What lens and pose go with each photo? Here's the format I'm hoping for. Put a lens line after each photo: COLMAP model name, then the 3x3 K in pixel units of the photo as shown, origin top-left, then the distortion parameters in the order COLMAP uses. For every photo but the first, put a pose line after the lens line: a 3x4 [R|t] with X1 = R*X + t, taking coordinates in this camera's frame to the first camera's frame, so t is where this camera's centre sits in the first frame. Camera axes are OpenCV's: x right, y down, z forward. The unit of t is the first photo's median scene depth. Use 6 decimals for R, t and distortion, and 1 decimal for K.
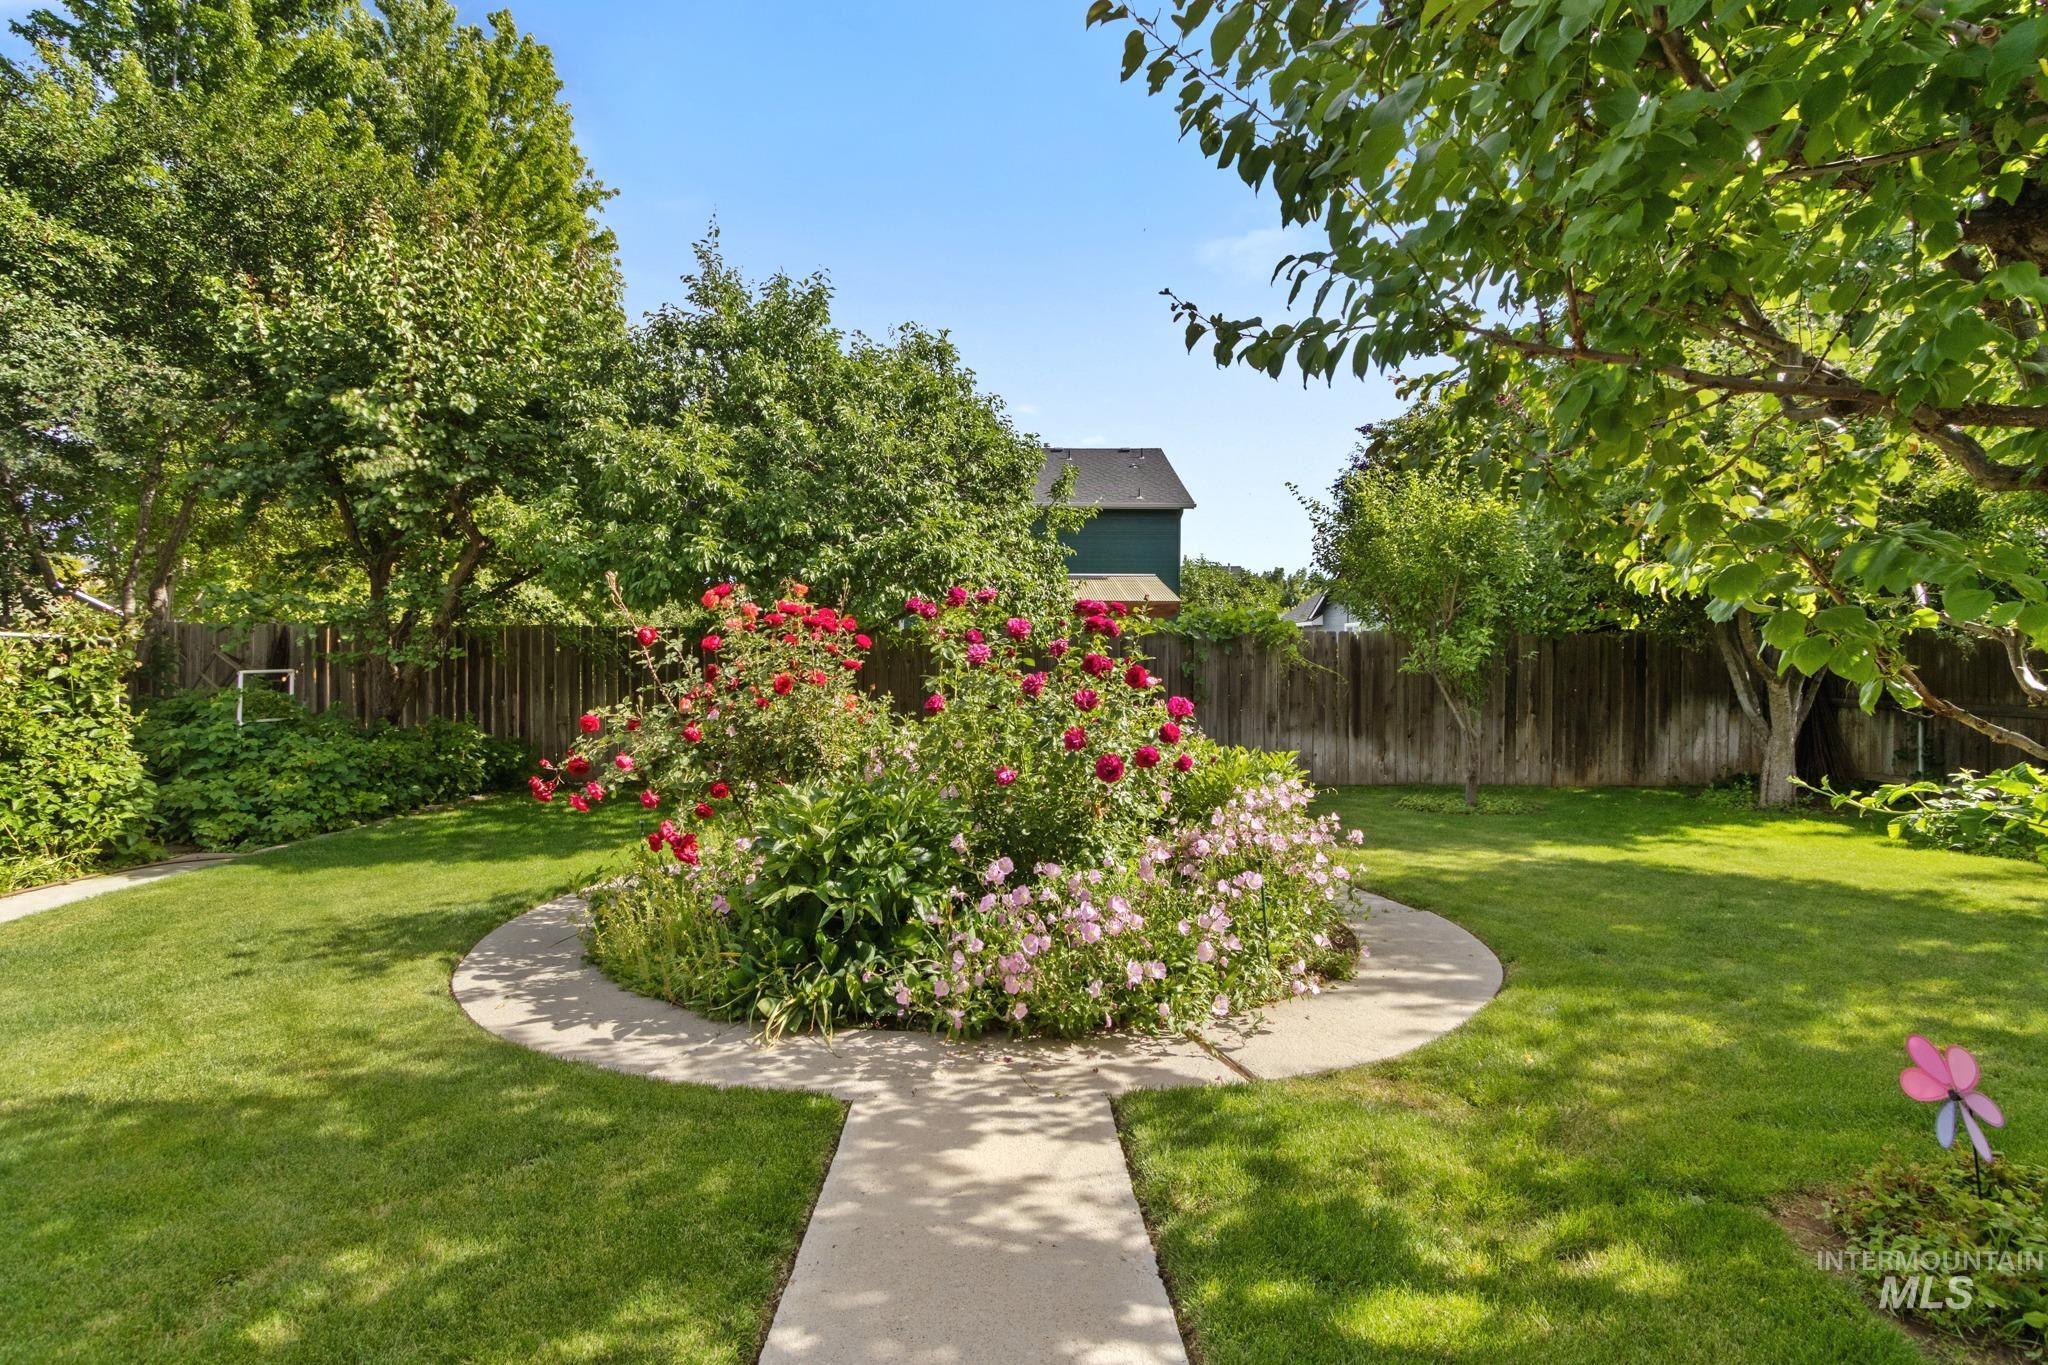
lens RADIAL K [[964.1, 0, 1023.2], [0, 964.1, 680.9], [0, 0, 1]] dist [0.004460, 0.000542]
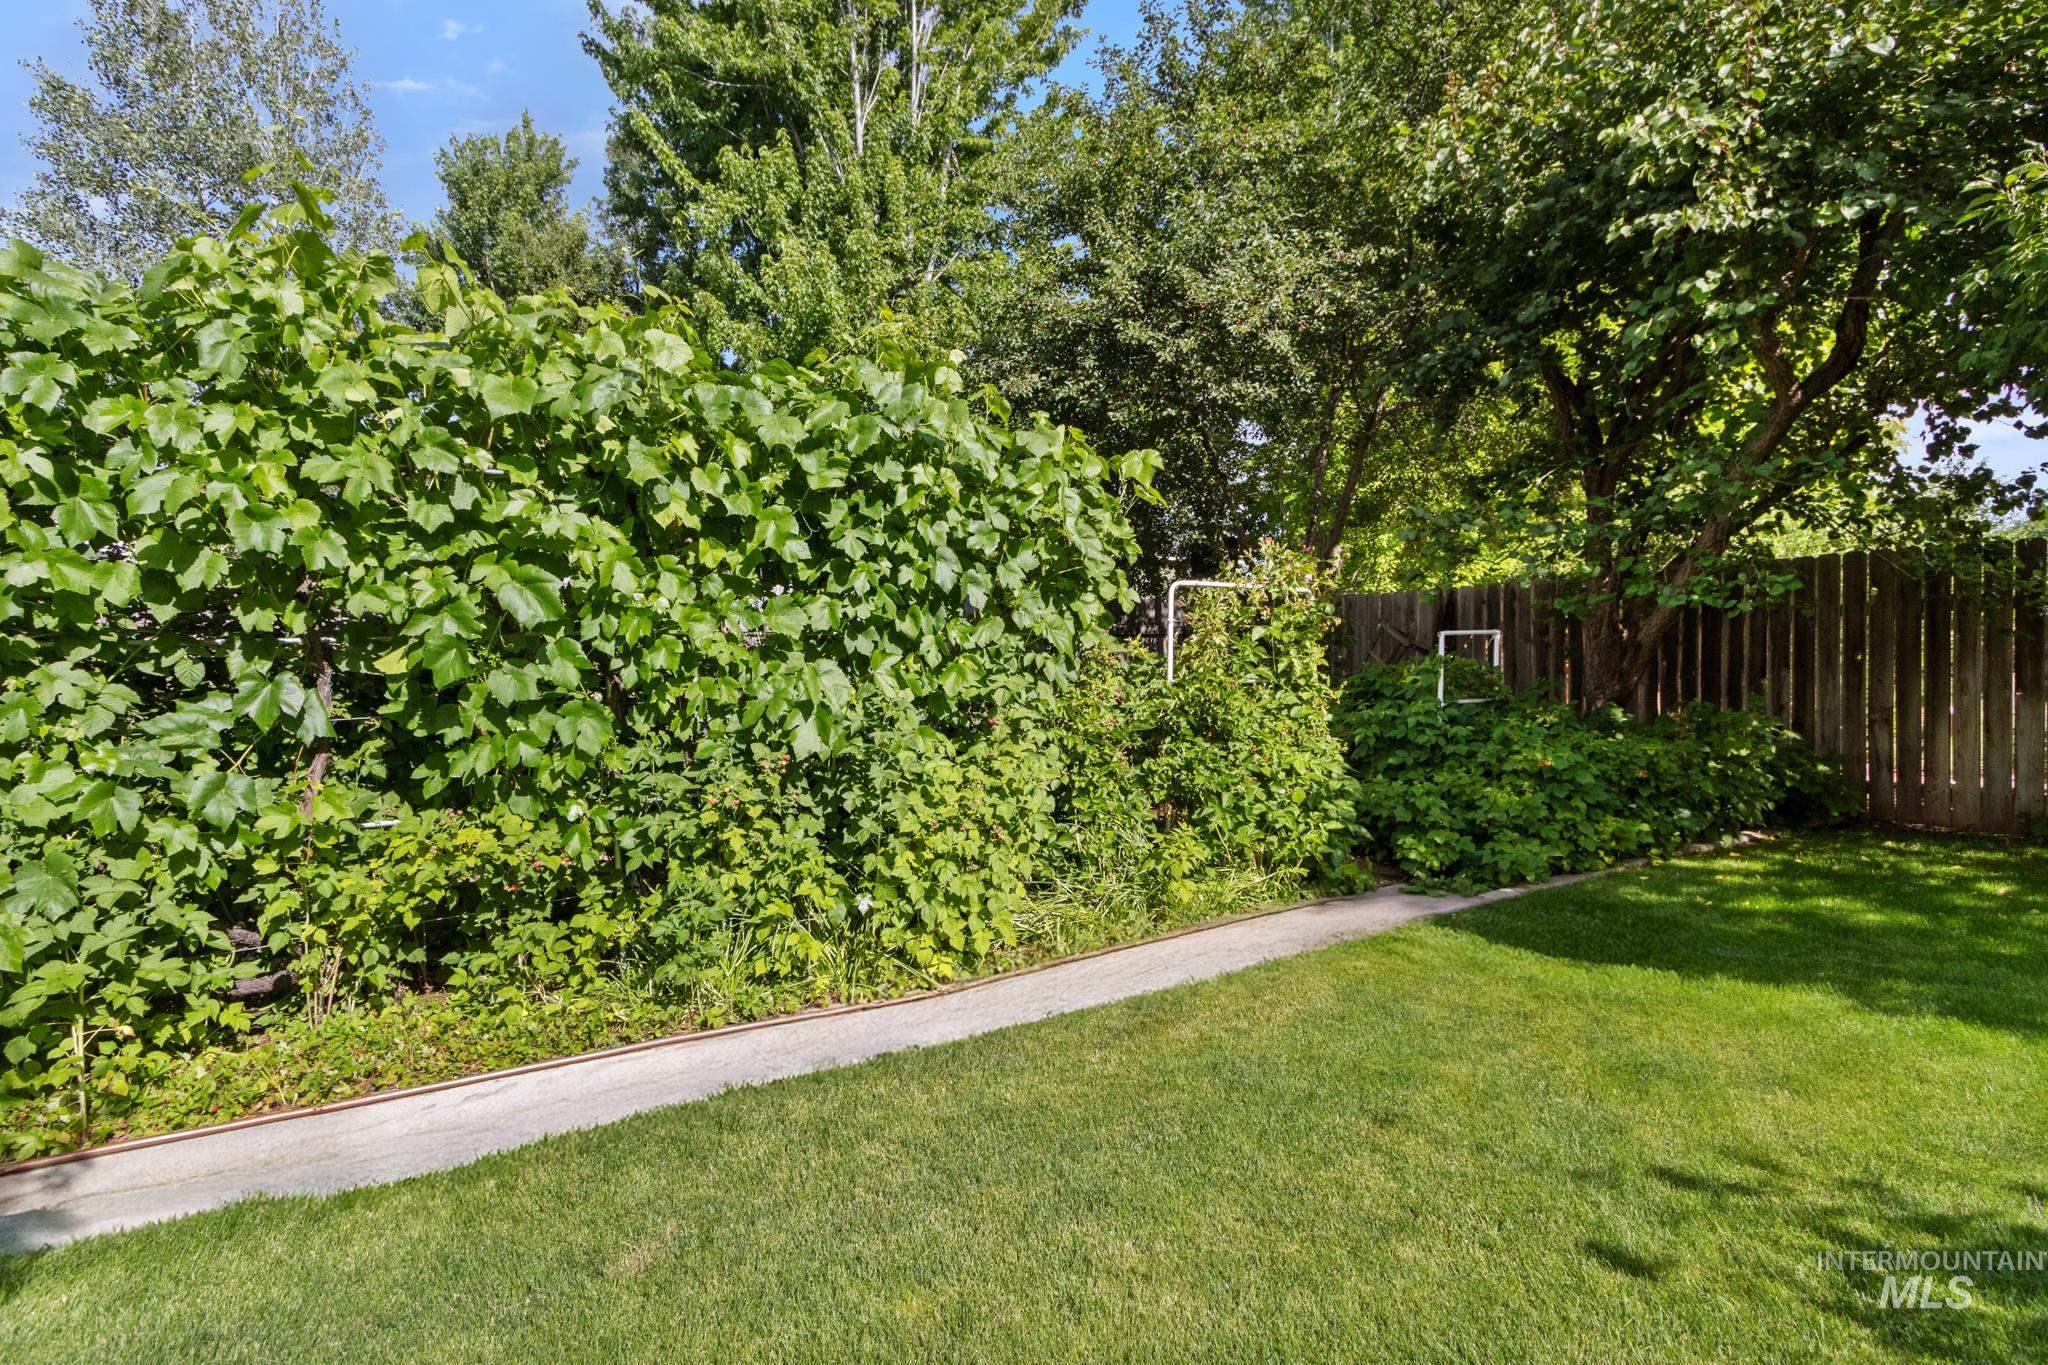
lens RADIAL K [[964.1, 0, 1022.4], [0, 964.1, 682.8], [0, 0, 1]] dist [0.004460, 0.000542]
pose [[0.534998, -0.006111, -0.844831, -0.431021], [0.009104, 0.999957, -0.001468, 0.030775], [0.844805, -0.006906, 0.535031, 0.410296]]
